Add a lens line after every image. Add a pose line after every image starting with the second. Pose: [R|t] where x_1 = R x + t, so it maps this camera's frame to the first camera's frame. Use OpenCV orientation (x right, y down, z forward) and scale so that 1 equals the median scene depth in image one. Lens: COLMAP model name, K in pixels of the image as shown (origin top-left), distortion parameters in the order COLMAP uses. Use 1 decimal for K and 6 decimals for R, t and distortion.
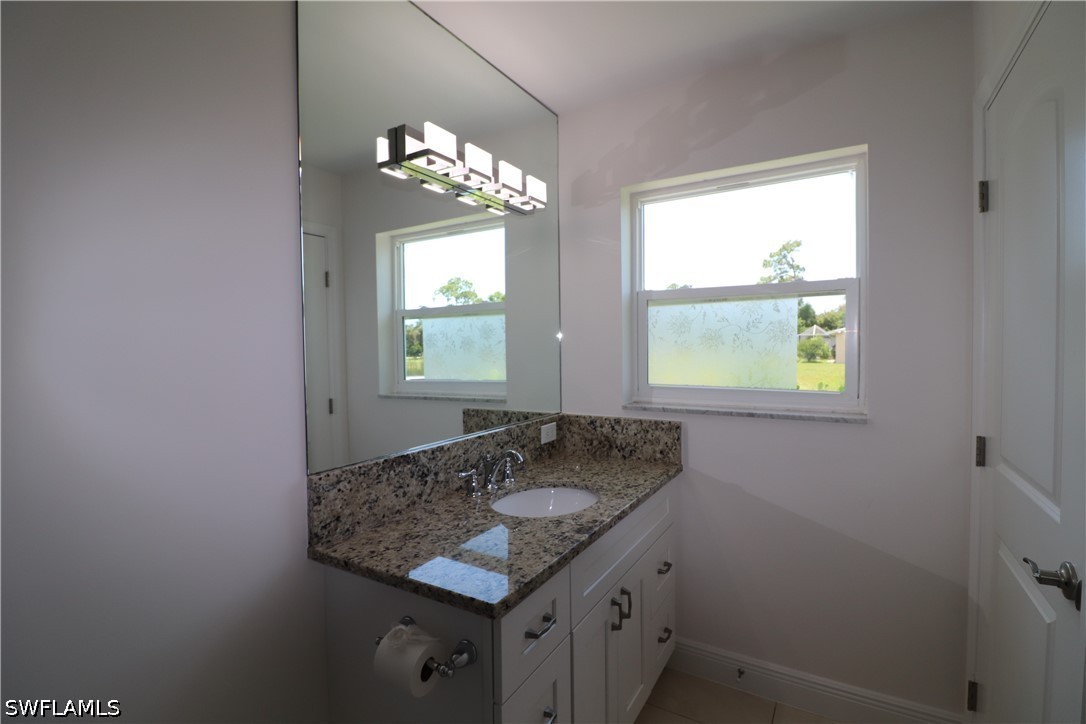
lens RADIAL K [[503.7, 0, 542.6], [0, 503.7, 359.0], [0, 0, 1]] dist [-0.008366, -0.006839]
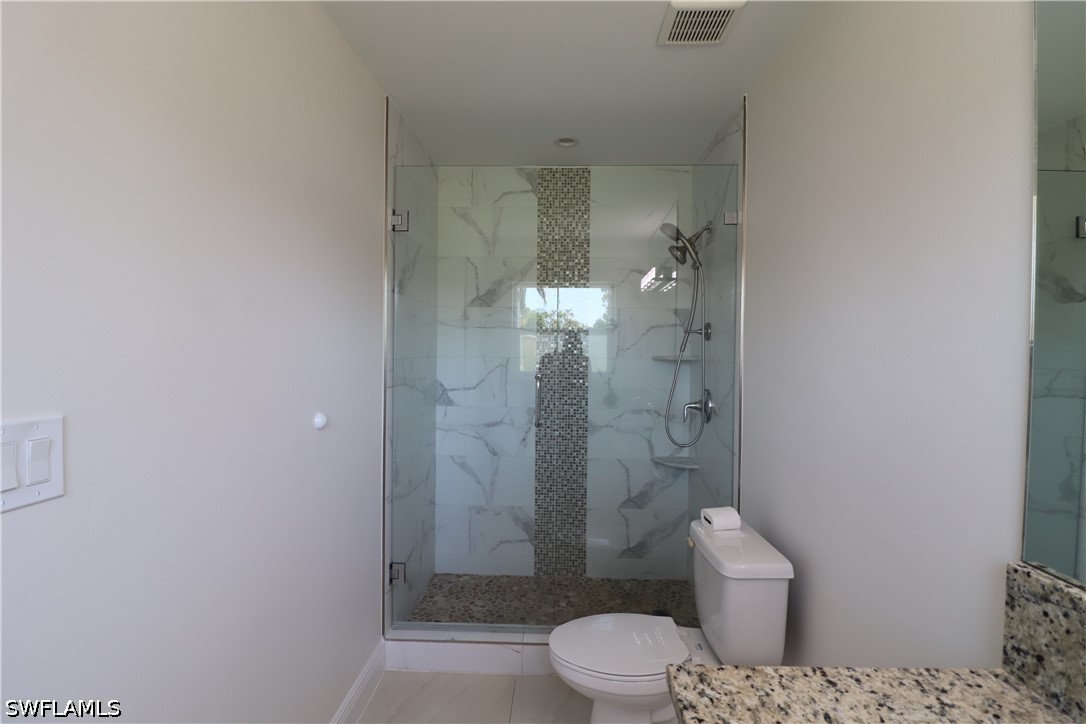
lens RADIAL K [[503.7, 0, 543.1], [0, 503.7, 359.4], [0, 0, 1]] dist [-0.008366, -0.006839]
pose [[-0.874721, 0.014783, -0.484400, 0.368418], [-0.010596, 0.998712, 0.049613, -0.052054], [0.484510, 0.048530, -0.873438, 1.198904]]
